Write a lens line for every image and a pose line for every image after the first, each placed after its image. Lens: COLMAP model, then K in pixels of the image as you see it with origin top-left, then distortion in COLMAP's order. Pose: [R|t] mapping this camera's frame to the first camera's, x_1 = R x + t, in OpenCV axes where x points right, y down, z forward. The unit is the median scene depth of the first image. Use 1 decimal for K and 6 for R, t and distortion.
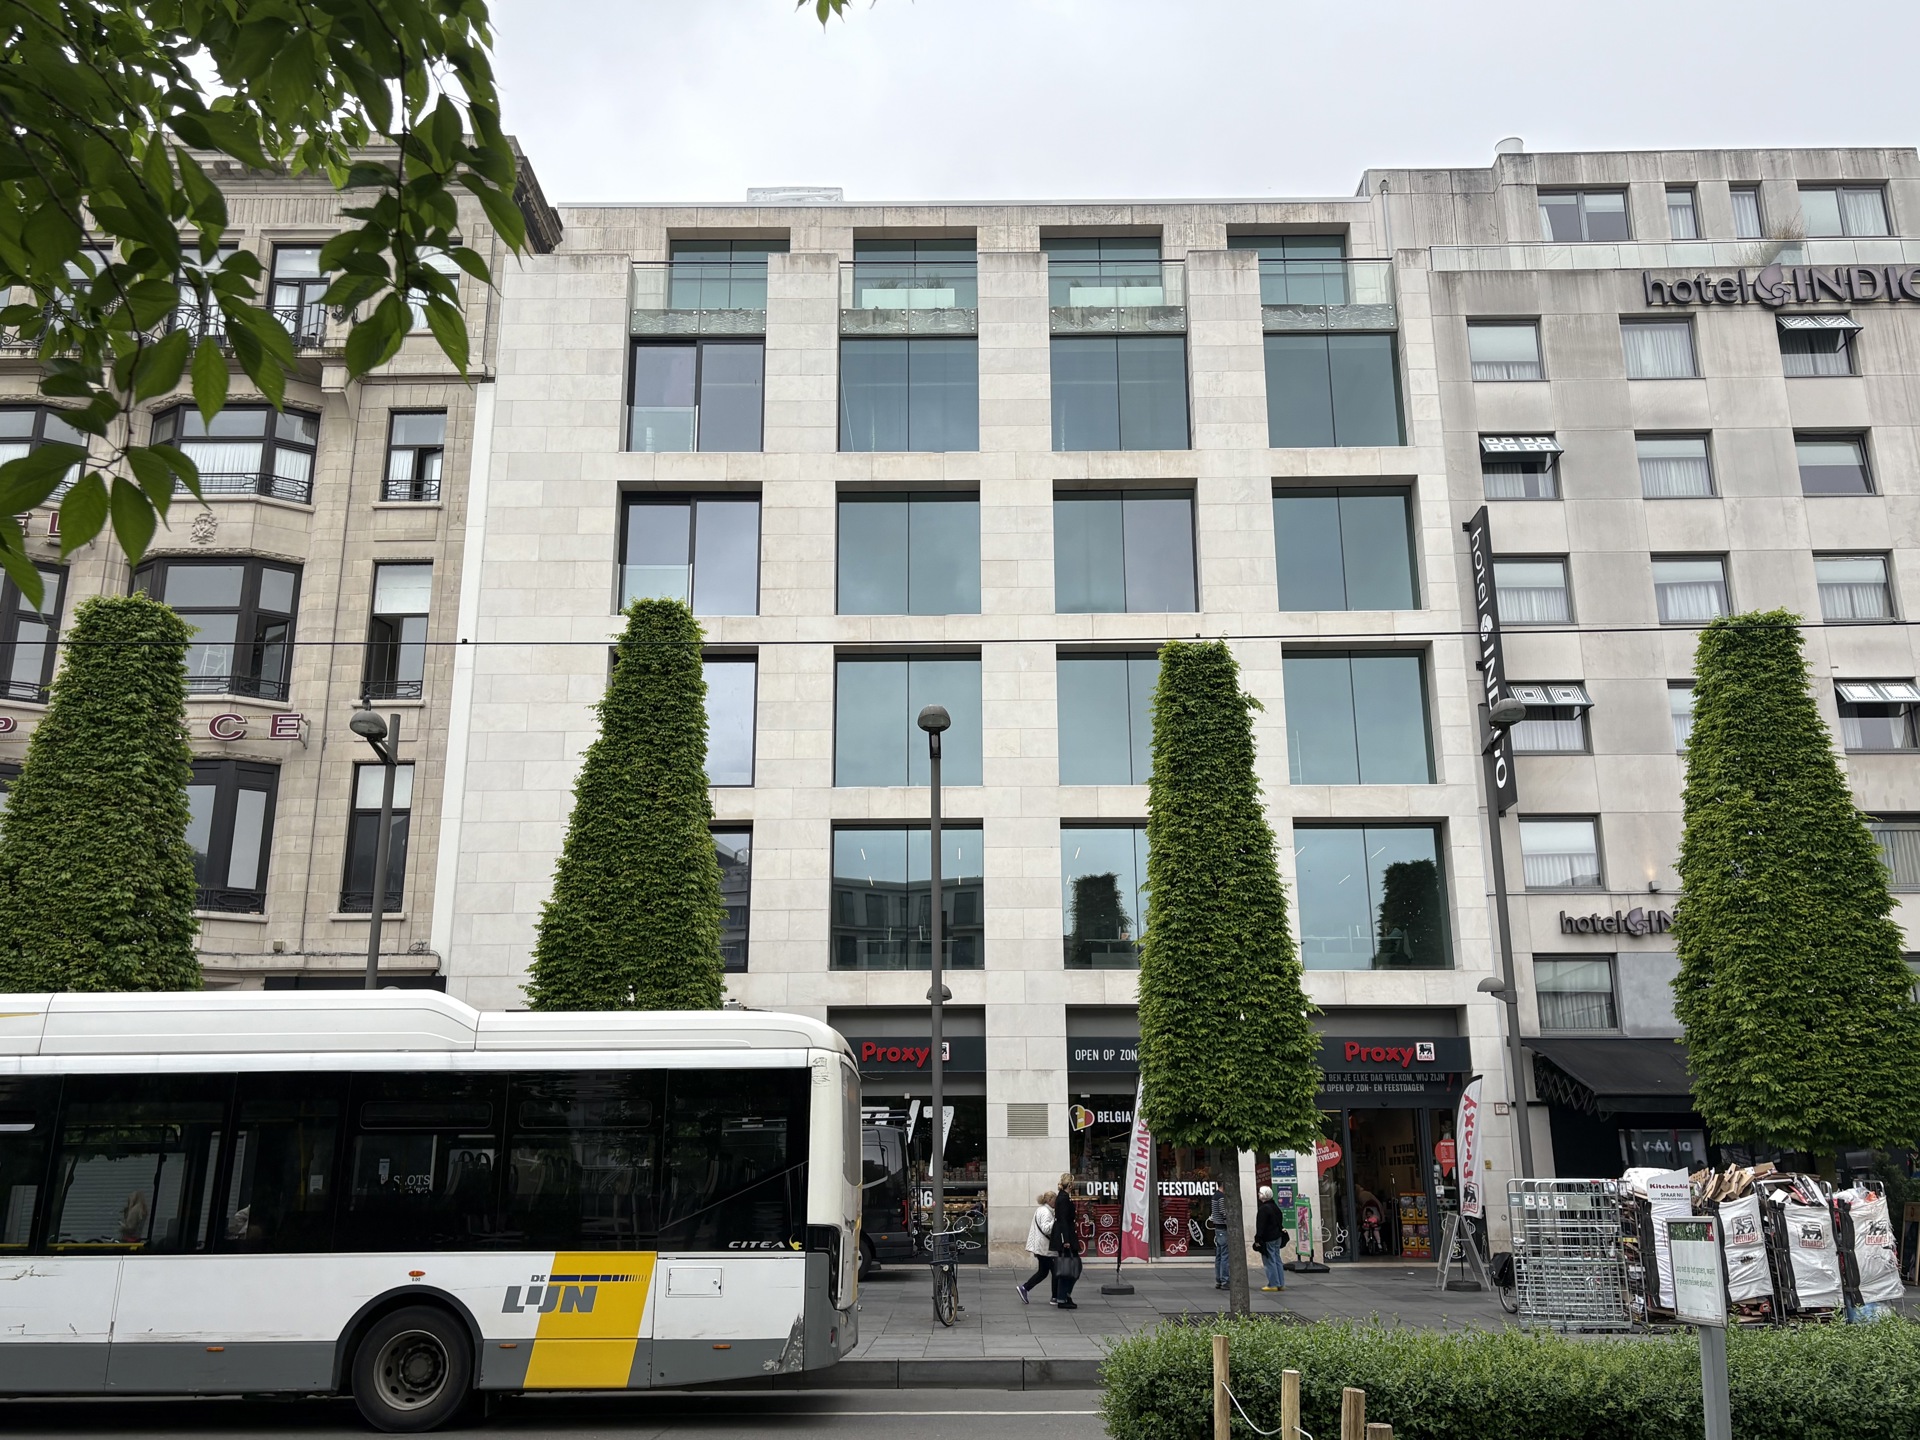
lens RADIAL K [[1617.4, 0, 954.1], [0, 1617.4, 725.5], [0, 0, 1]] dist [0.061607, -0.076701]
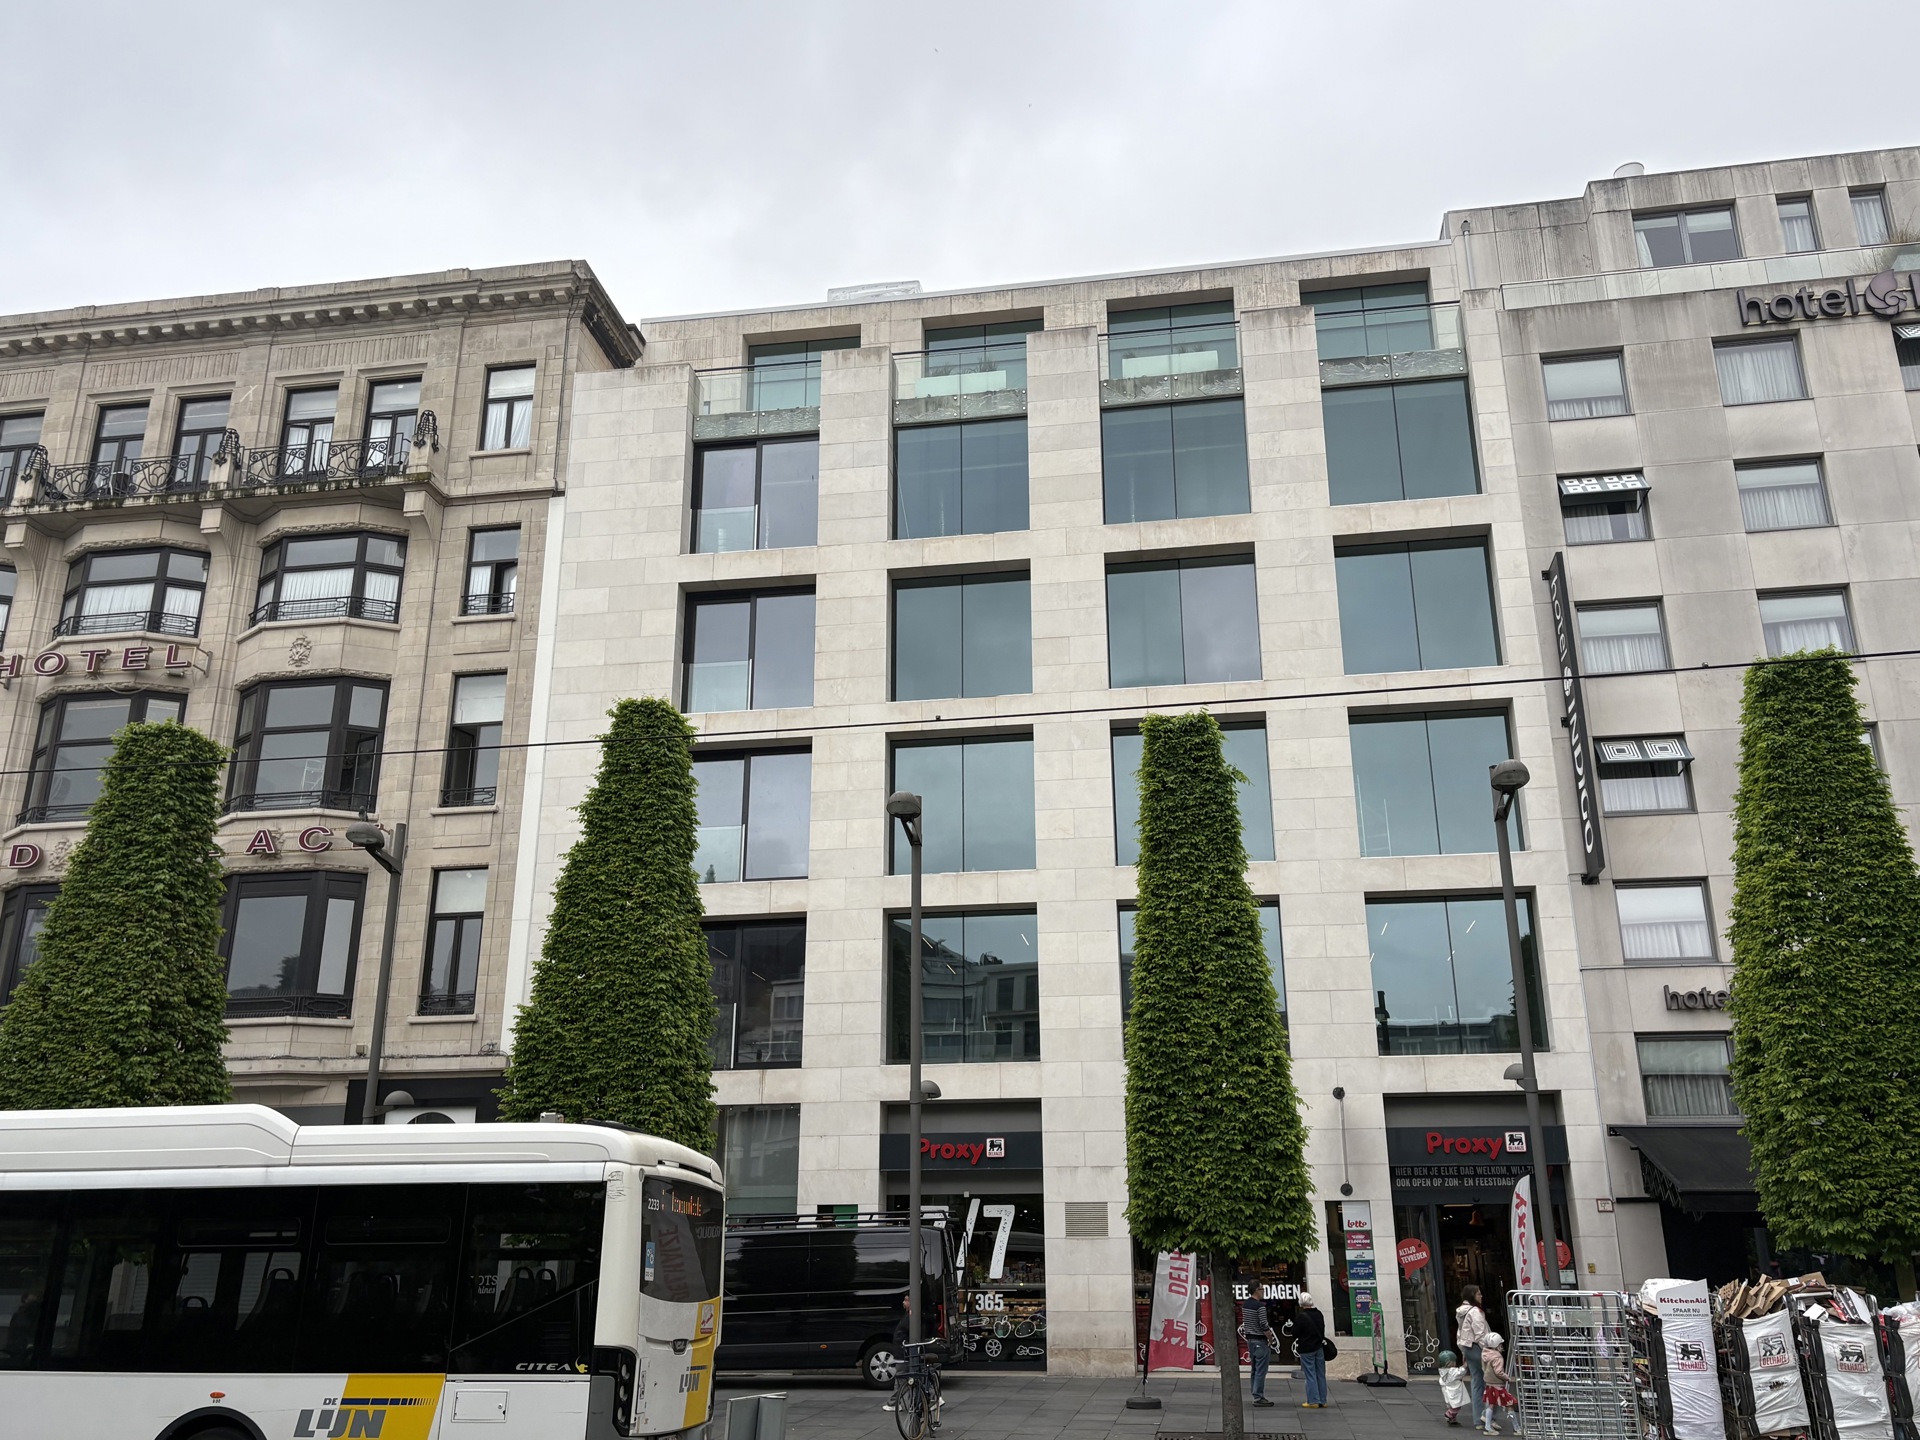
lens RADIAL K [[1616.1, 0, 951.3], [0, 1616.1, 717.4], [0, 0, 1]] dist [0.068528, -0.090146]
pose [[0.987144, -0.049496, -0.151974, 0.125176], [0.041206, 0.997511, -0.057220, -0.000489], [0.154428, 0.050222, 0.986727, 0.026824]]
